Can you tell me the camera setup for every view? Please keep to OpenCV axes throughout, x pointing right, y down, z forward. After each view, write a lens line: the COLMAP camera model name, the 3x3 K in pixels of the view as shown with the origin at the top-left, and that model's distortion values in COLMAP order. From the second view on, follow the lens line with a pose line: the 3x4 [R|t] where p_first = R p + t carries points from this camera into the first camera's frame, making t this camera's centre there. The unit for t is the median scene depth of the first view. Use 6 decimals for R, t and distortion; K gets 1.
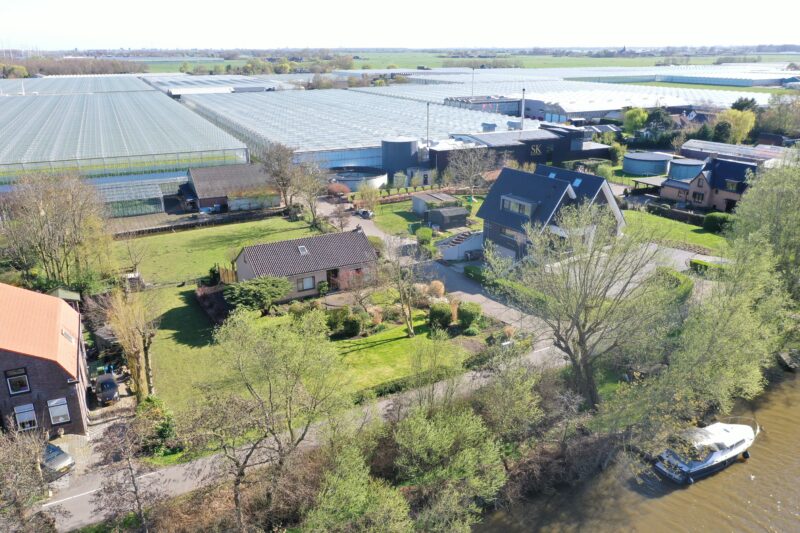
lens RADIAL K [[631.1, 0, 400.0], [0, 631.1, 266.5], [0, 0, 1]] dist [-0.006486, -0.006022]
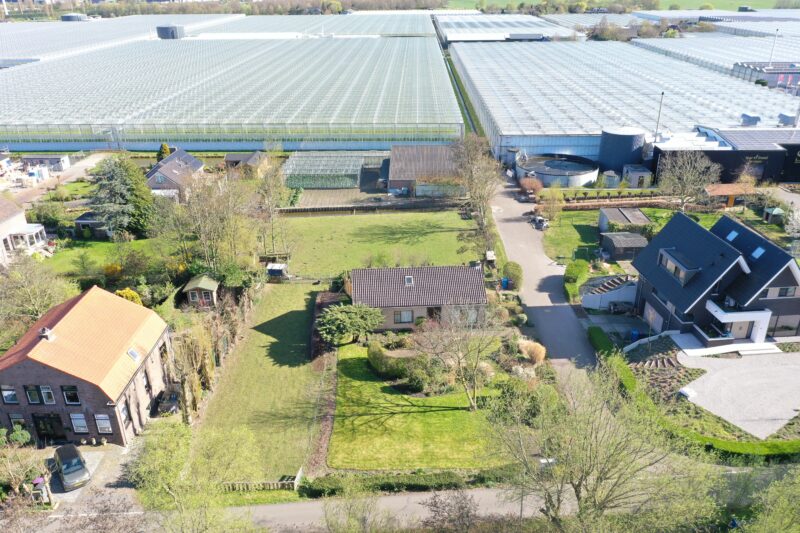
lens RADIAL K [[631.1, 0, 400.0], [0, 631.1, 266.5], [0, 0, 1]] dist [-0.006486, -0.006022]
pose [[0.896411, 0.182263, -0.404013, 0.137282], [-0.140578, 0.981388, 0.130824, -0.106572], [0.420338, -0.060477, 0.905350, 0.070507]]
